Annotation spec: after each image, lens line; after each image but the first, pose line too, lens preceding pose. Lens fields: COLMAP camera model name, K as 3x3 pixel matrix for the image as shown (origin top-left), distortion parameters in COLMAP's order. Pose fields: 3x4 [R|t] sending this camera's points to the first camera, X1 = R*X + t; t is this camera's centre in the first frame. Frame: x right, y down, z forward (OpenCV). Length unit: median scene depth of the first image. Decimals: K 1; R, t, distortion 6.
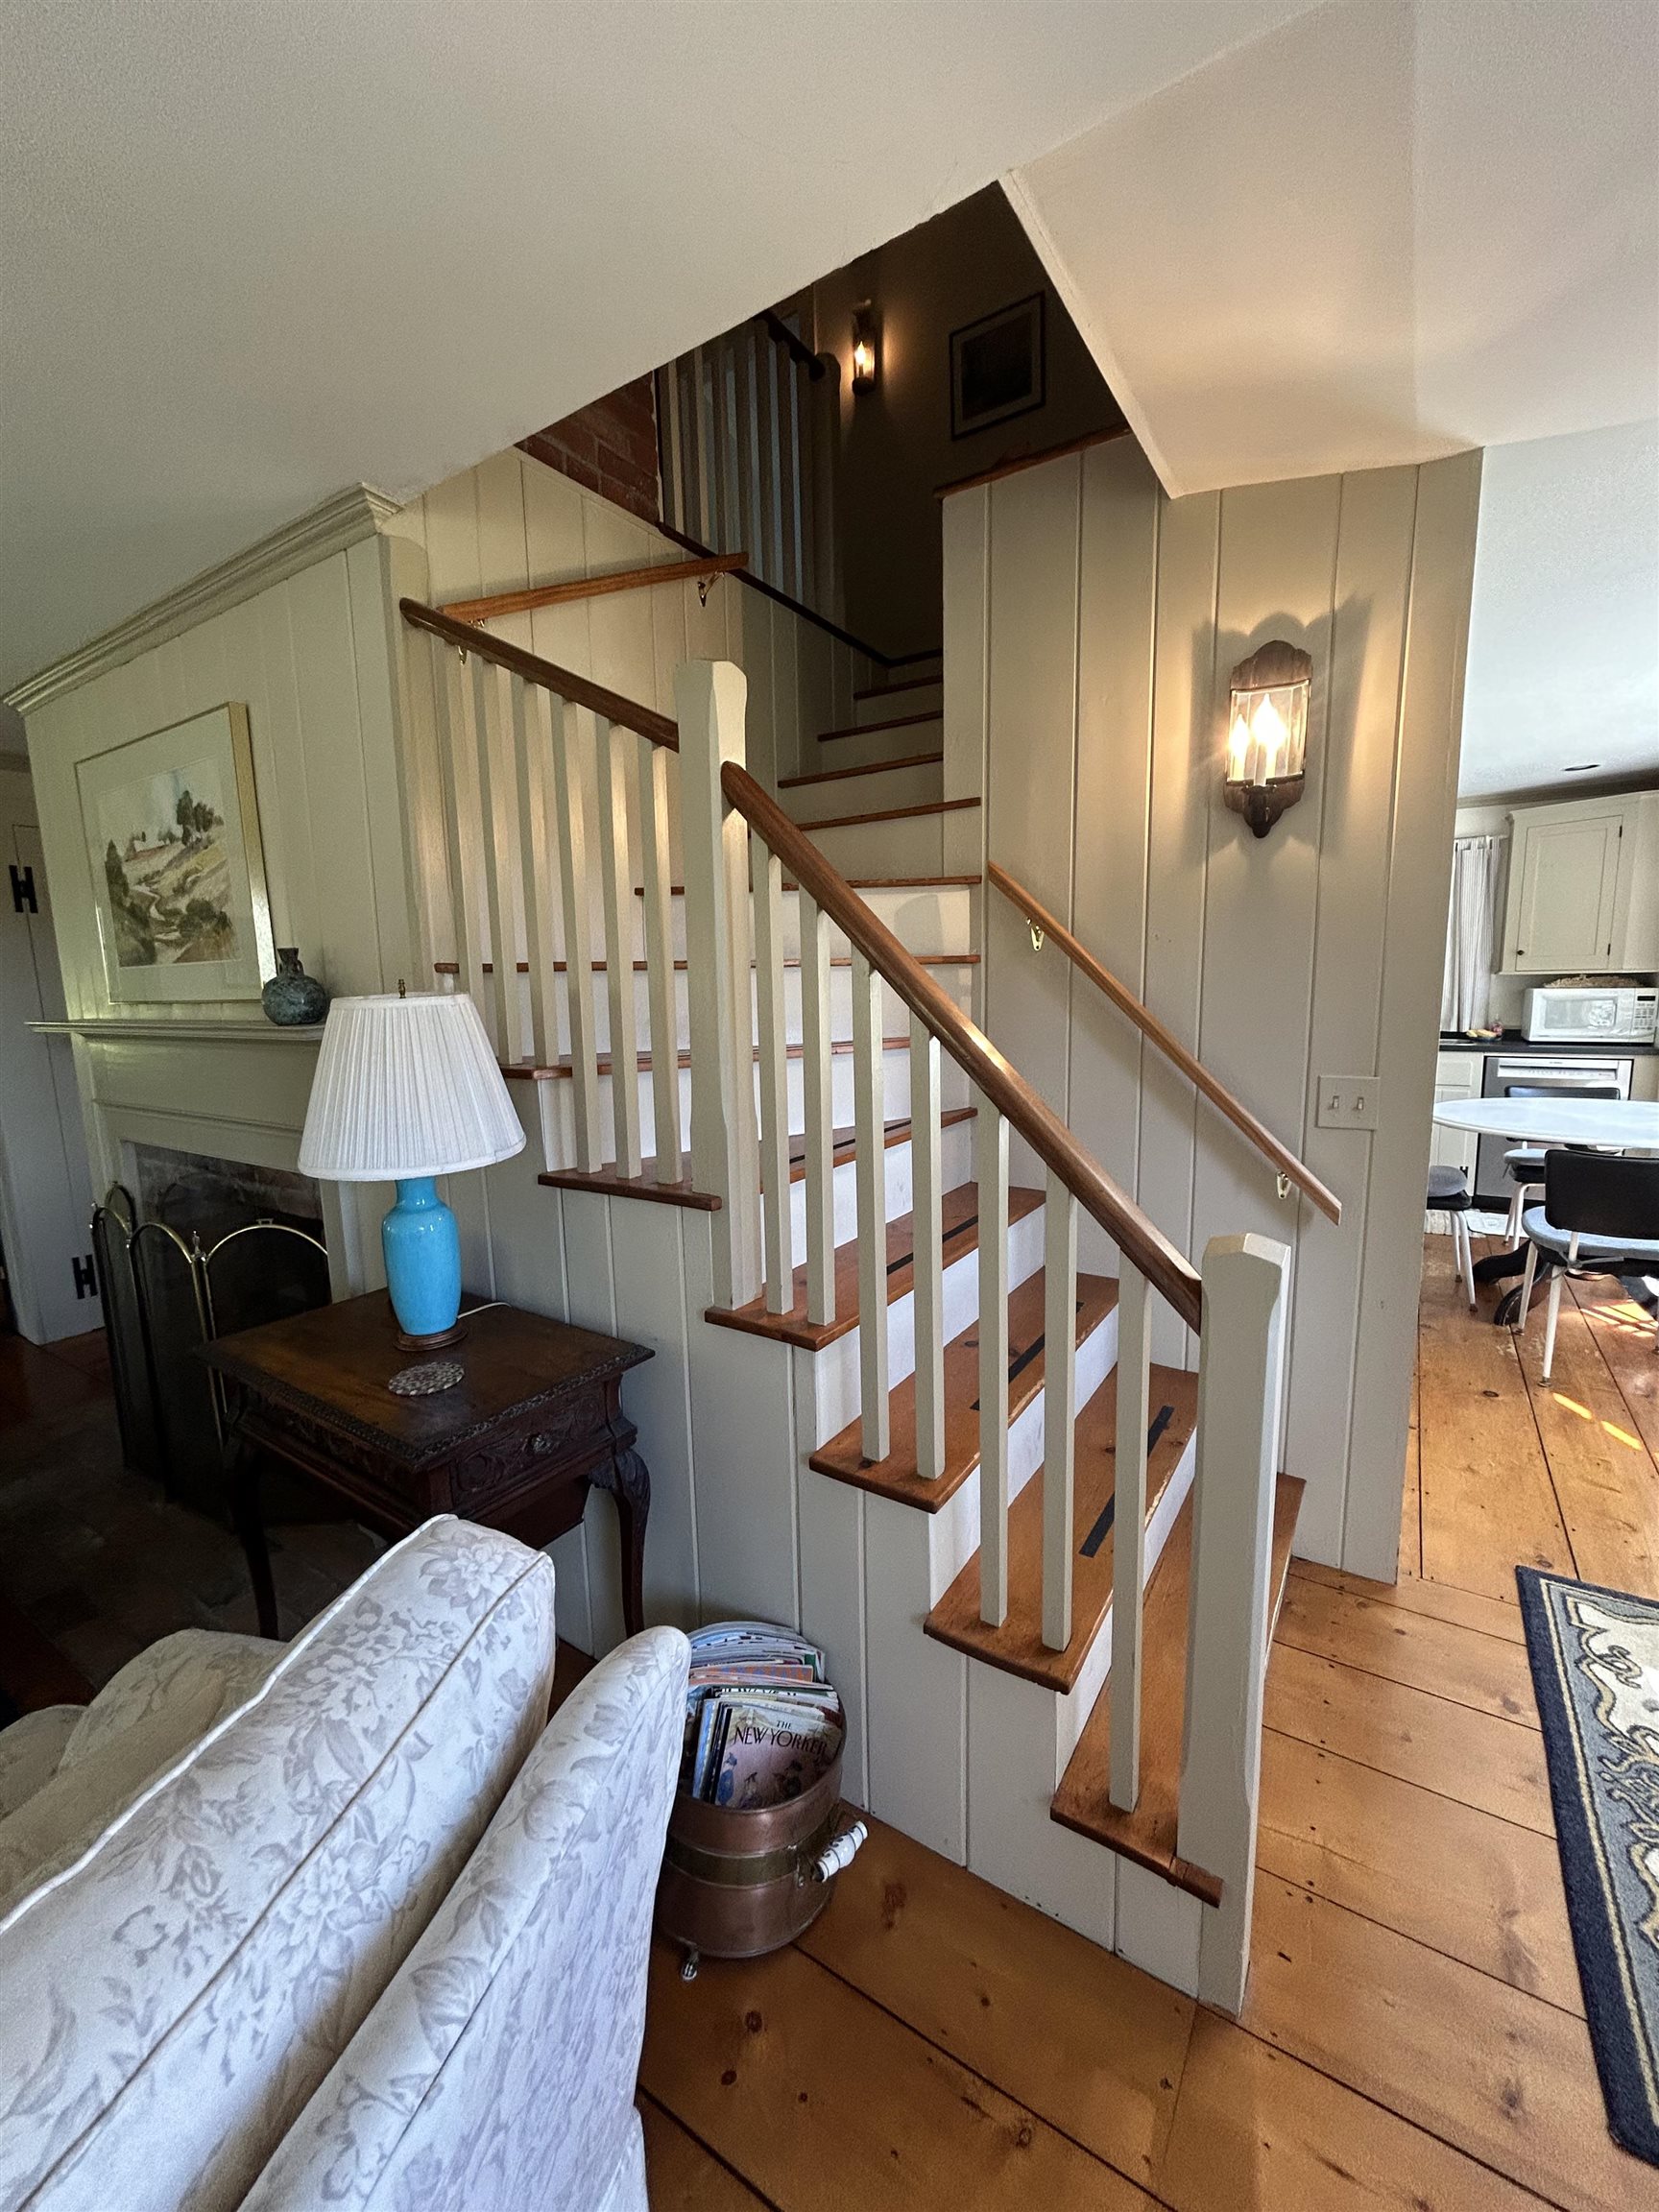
lens RADIAL K [[880.3, 0, 832.5], [0, 880.3, 1112.1], [0, 0, 1]] dist [-0.002707, 0.001053]
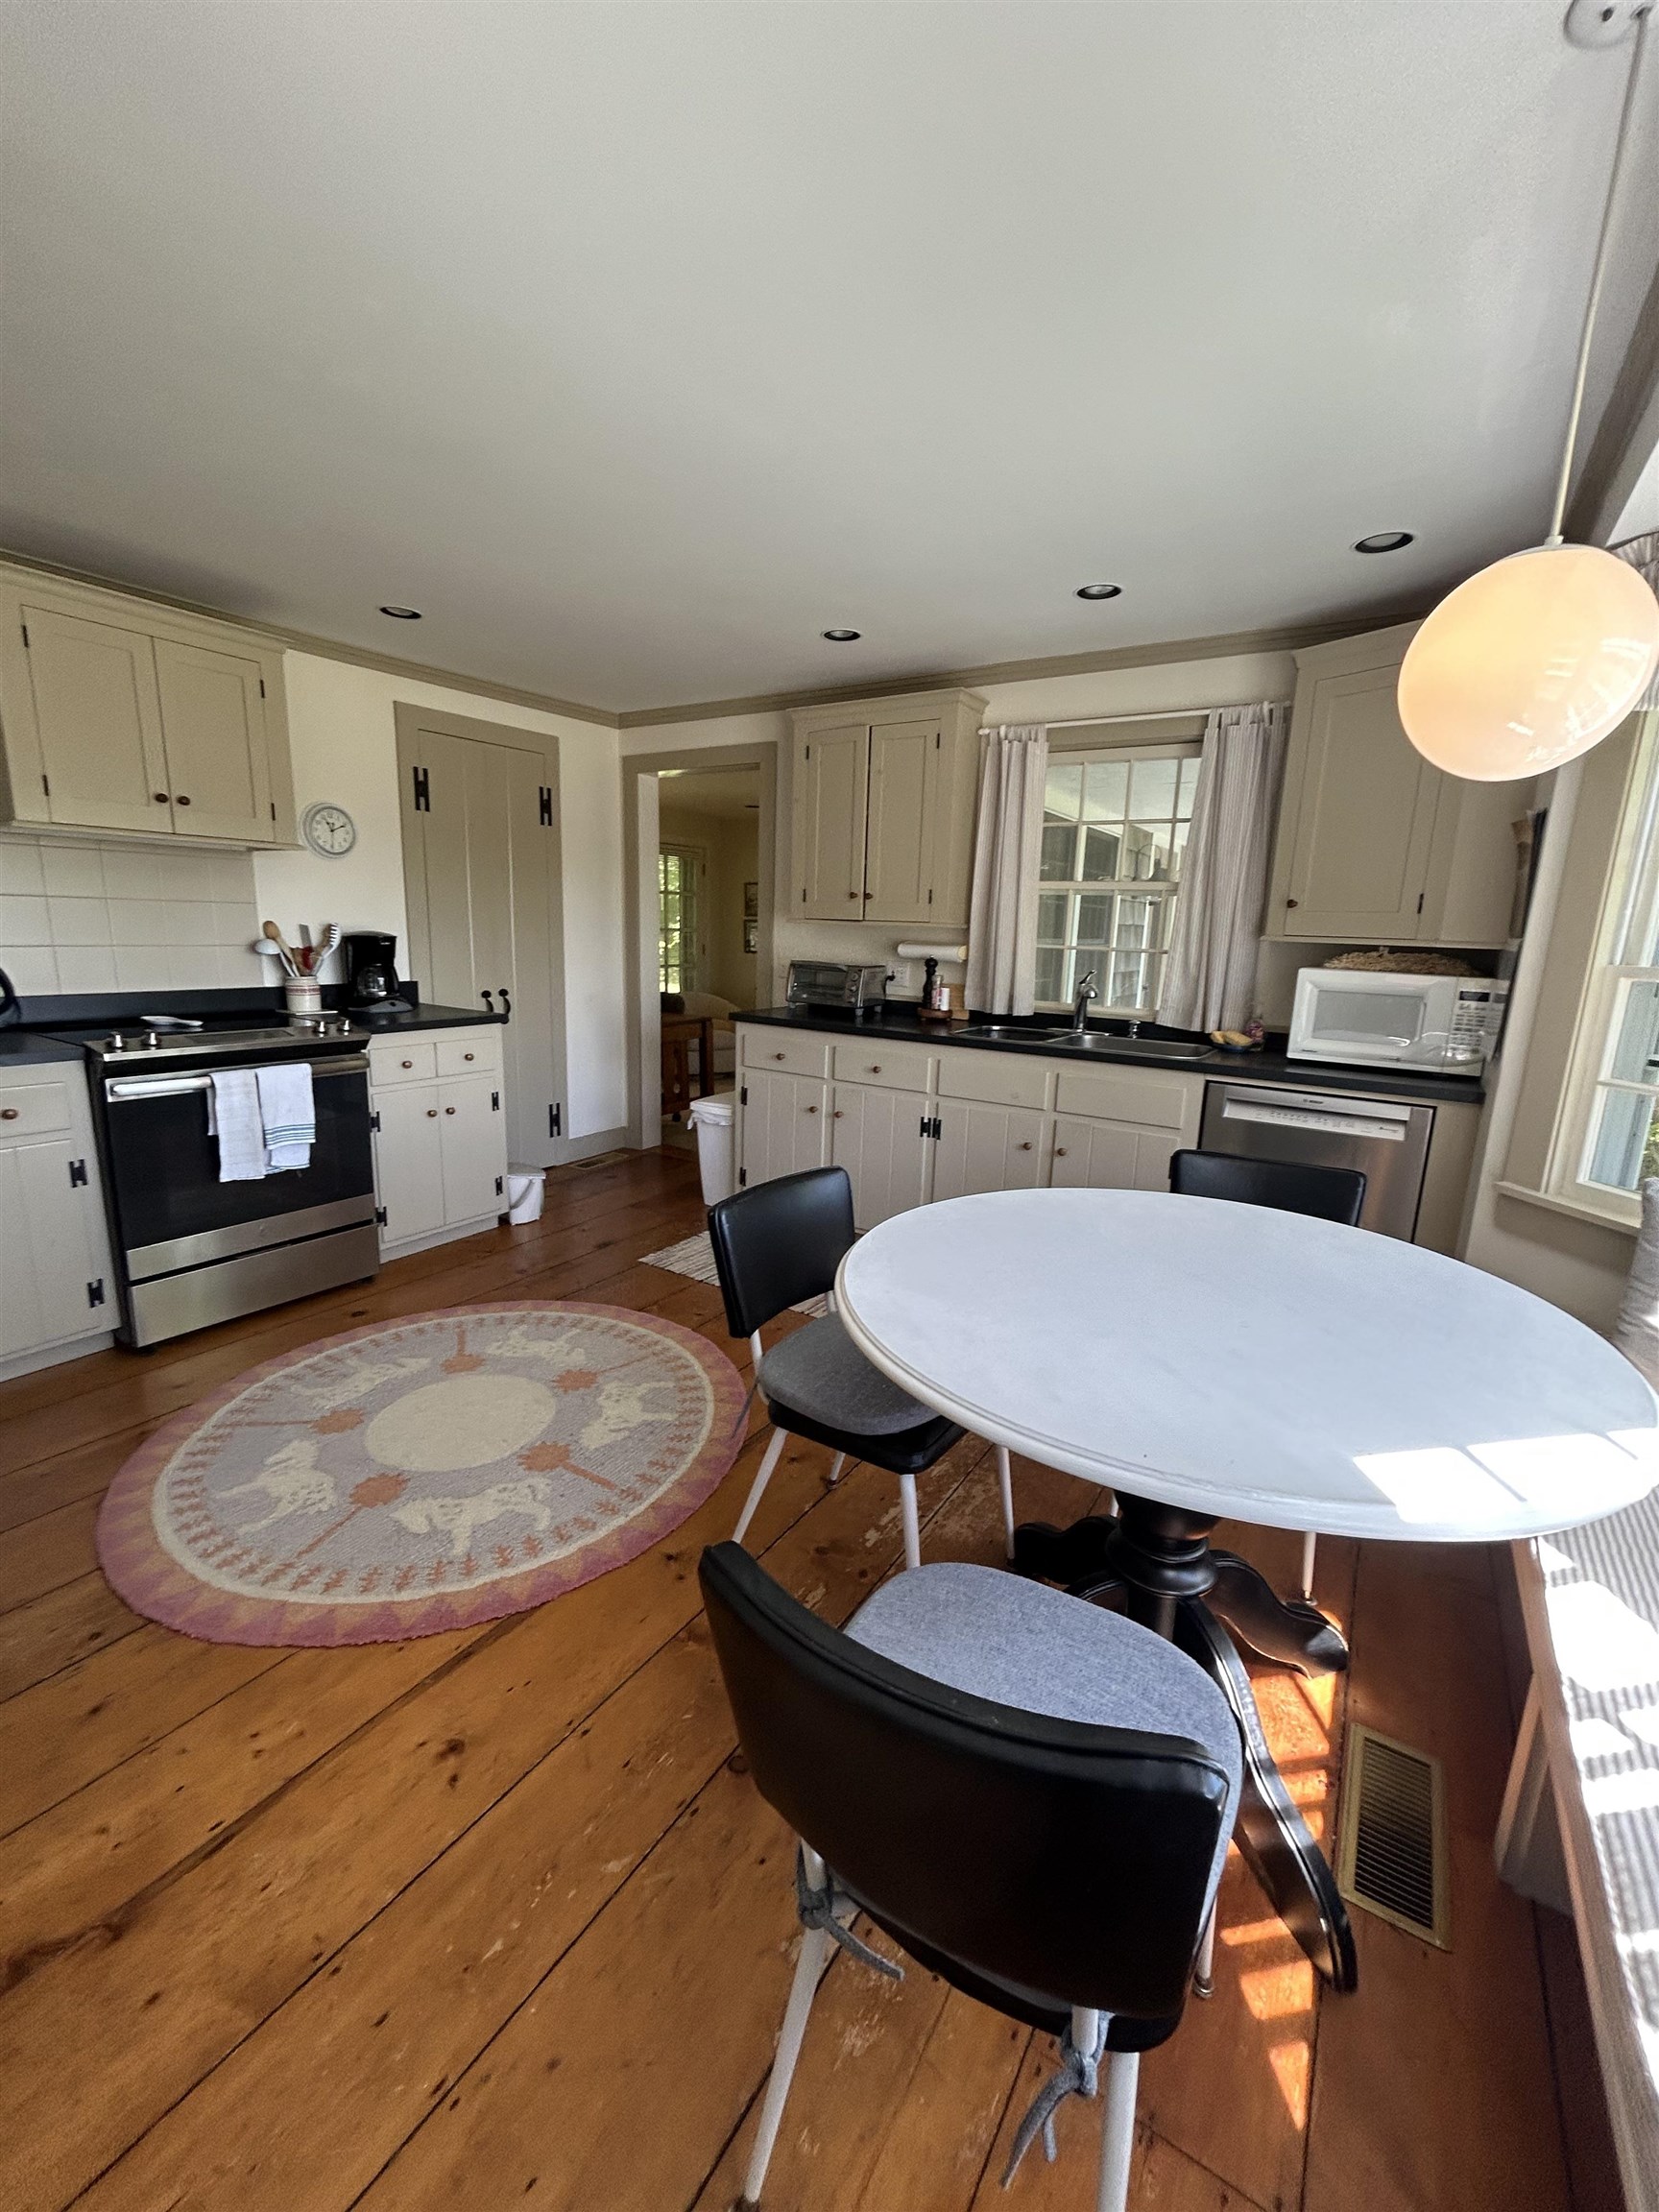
lens RADIAL K [[880.3, 0, 829.7], [0, 880.3, 1113.4], [0, 0, 1]] dist [-0.002707, 0.001053]
pose [[0.998857, 0.046161, 0.012392, 0.478426], [-0.046903, 0.996555, 0.068391, -0.068821], [-0.009193, -0.068894, 0.997582, 0.414521]]
